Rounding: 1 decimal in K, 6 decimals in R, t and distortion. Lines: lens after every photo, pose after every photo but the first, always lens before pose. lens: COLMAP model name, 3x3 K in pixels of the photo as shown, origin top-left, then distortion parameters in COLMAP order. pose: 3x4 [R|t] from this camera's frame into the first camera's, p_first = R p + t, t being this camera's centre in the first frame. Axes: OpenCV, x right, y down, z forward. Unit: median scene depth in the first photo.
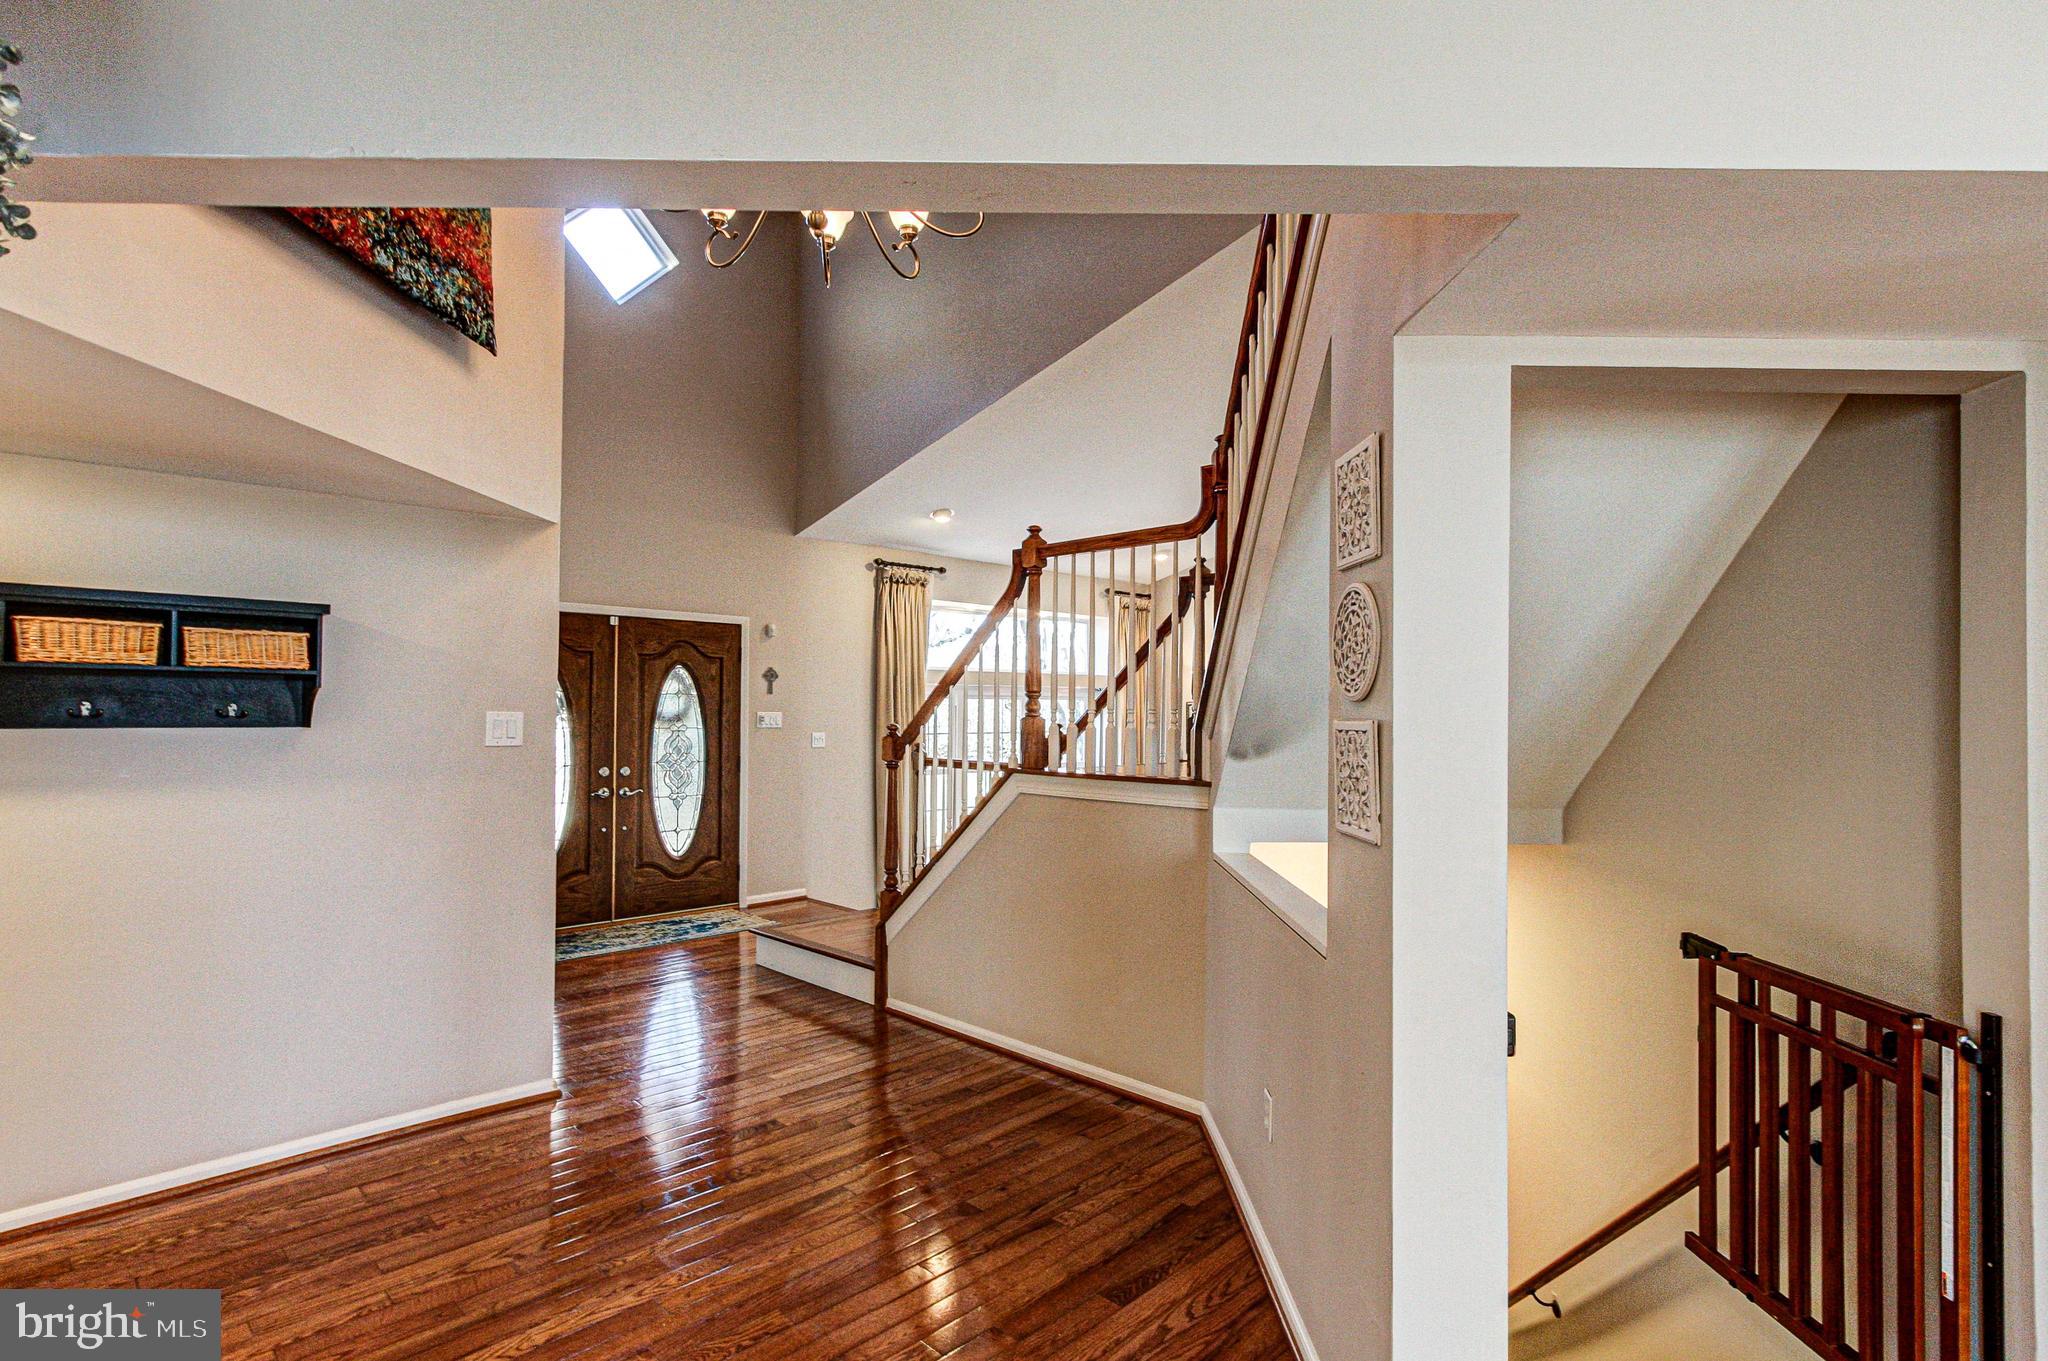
lens RADIAL K [[996.1, 0, 1017.7], [0, 996.1, 695.9], [0, 0, 1]] dist [-0.001160, 0.004826]
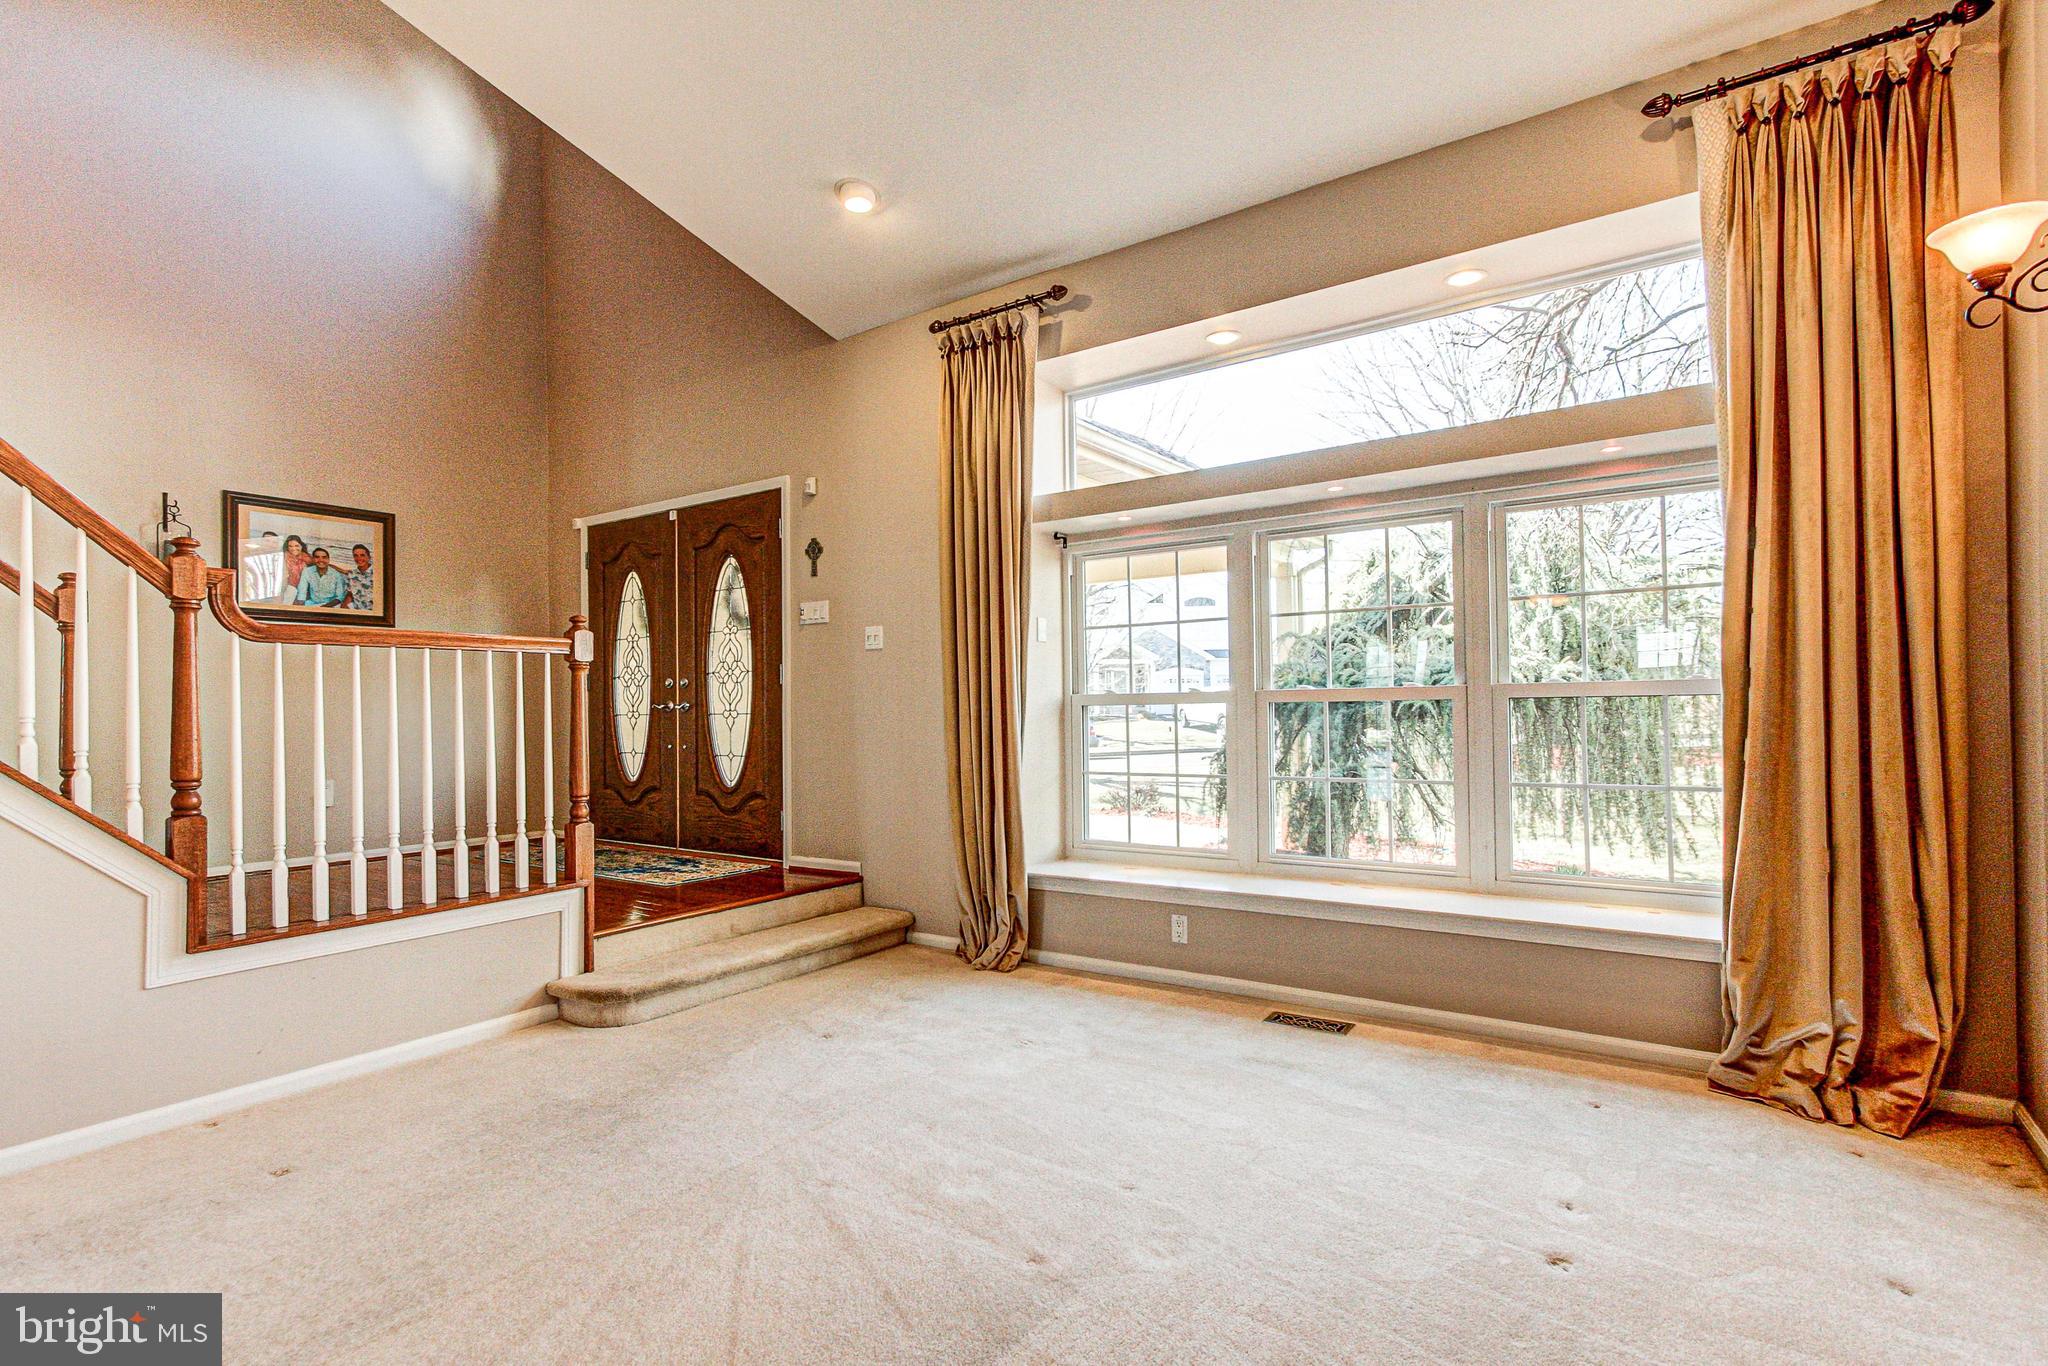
lens RADIAL K [[991.1, 0, 1020.3], [0, 991.1, 693.9], [0, 0, 1]] dist [-0.000472, 0.001430]
pose [[0.174241, -0.020367, -0.984492, 0.517985], [0.027460, 0.999498, -0.015817, 0.106860], [0.984320, -0.024278, 0.174713, 1.127207]]
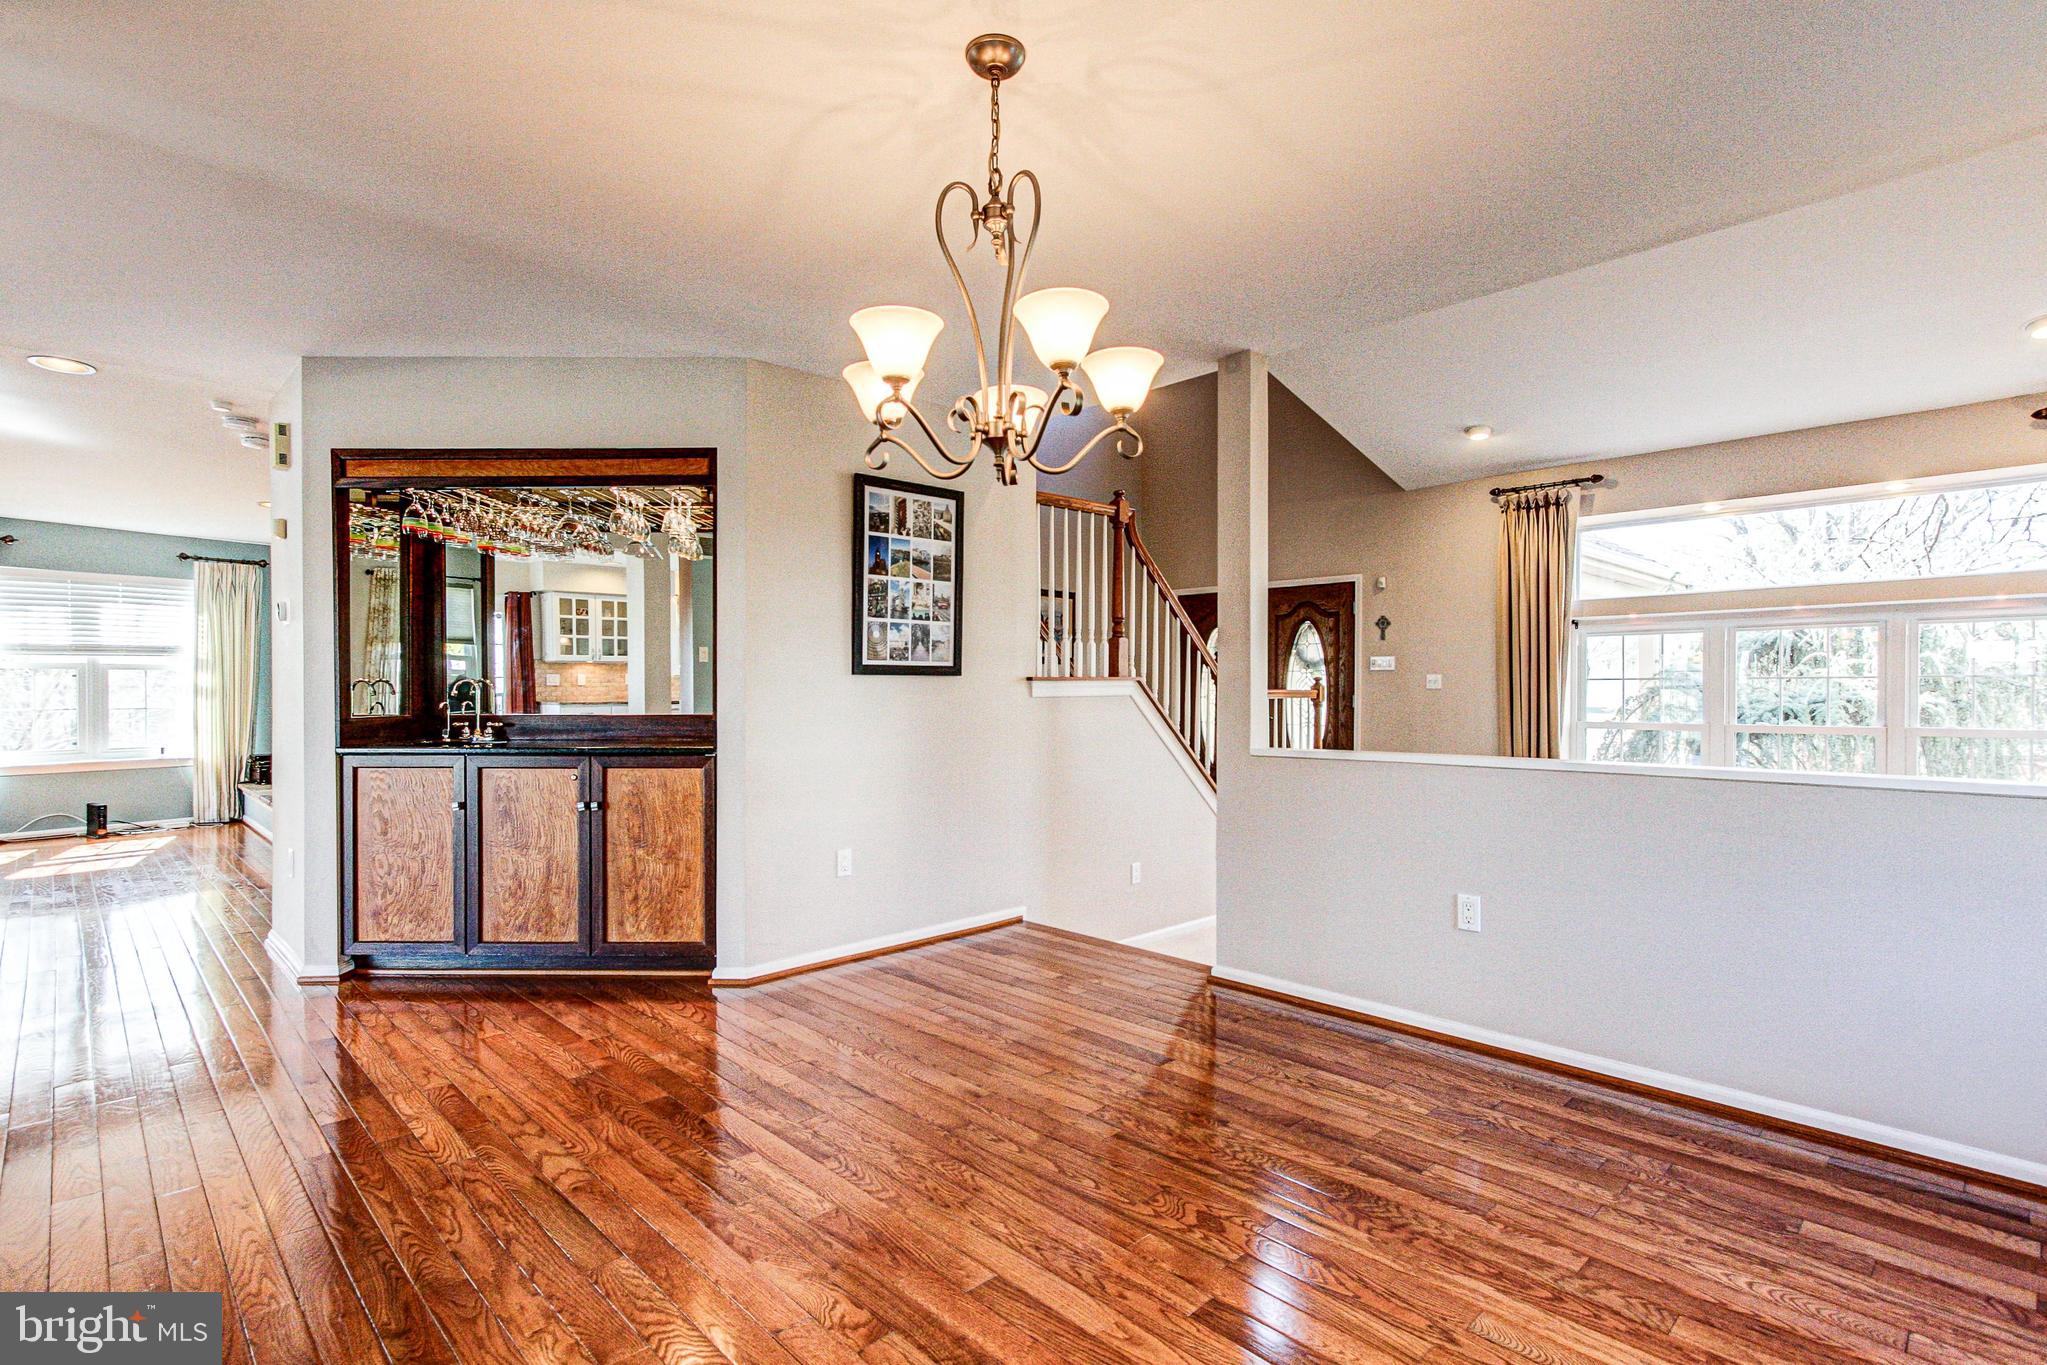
lens RADIAL K [[995.6, 0, 1017.2], [0, 995.6, 697.9], [0, 0, 1]] dist [-0.001160, 0.004826]
pose [[-0.016533, 0.003293, -0.999858, 0.957121], [0.011109, 0.999933, 0.003109, 0.060164], [0.999802, -0.011056, -0.016568, 0.675979]]
